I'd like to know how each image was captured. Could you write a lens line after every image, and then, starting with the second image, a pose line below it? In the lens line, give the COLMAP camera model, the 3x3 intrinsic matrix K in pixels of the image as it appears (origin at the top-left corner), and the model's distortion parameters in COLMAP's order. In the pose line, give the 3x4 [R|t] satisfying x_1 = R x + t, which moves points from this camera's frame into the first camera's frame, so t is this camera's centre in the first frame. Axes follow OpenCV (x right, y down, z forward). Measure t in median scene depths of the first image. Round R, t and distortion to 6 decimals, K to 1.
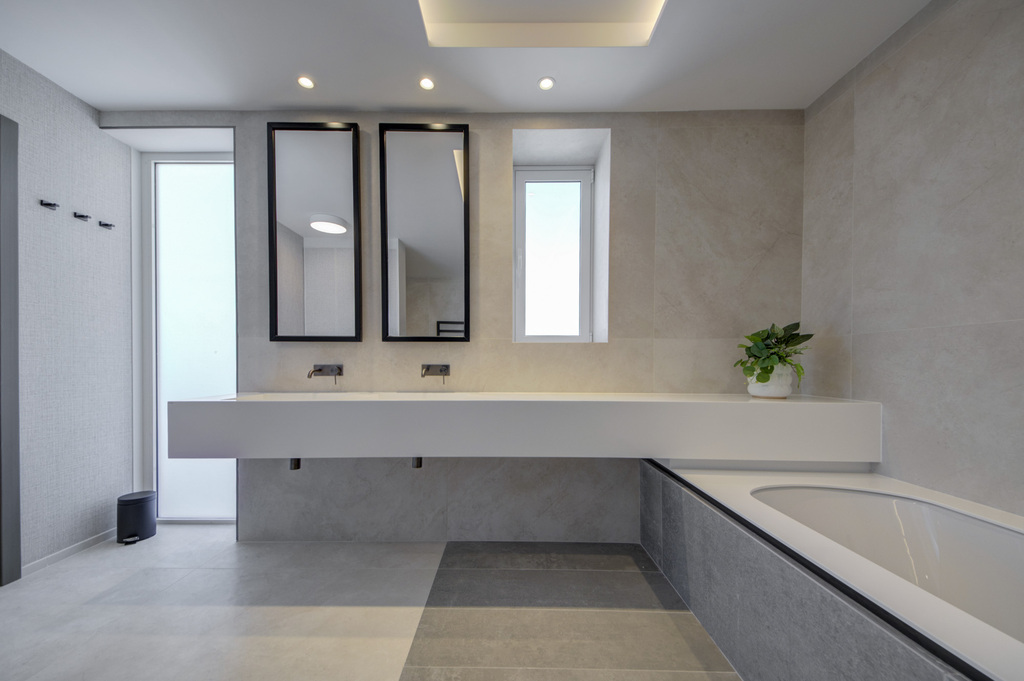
lens RADIAL K [[369.2, 0, 504.1], [0, 369.2, 366.9], [0, 0, 1]] dist [0.055660, -0.024508]
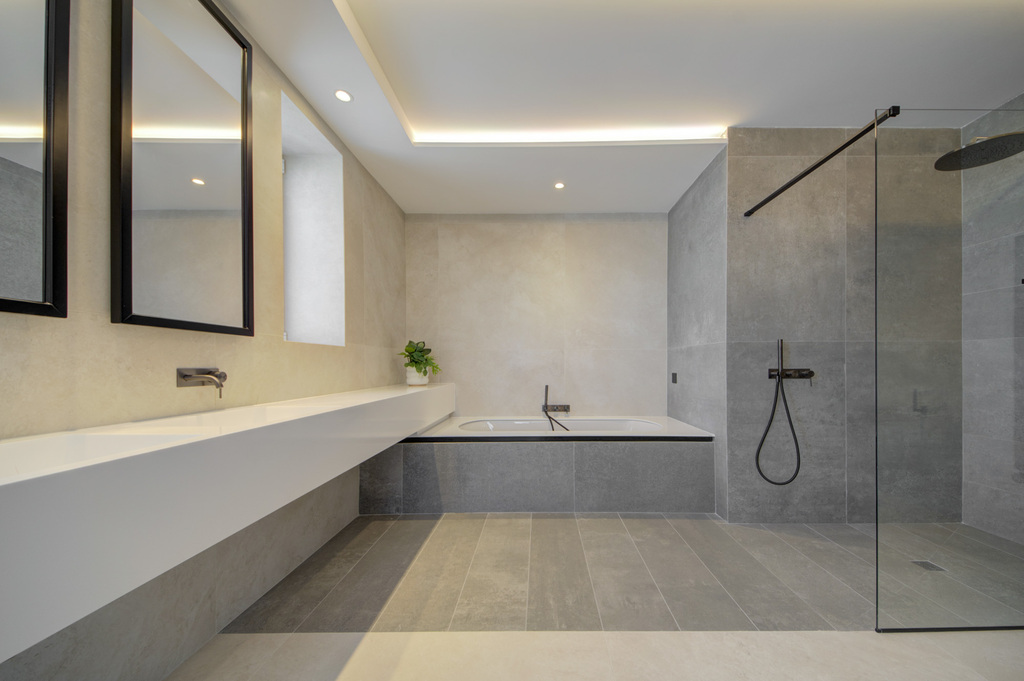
lens RADIAL K [[372.5, 0, 533.7], [0, 372.5, 363.8], [0, 0, 1]] dist [0.001399, -0.006554]
pose [[-0.013450, 0.000880, 0.999909, -0.843321], [0.019061, 0.999818, -0.000623, -0.002080], [-0.999728, 0.019051, -0.013464, 0.453456]]
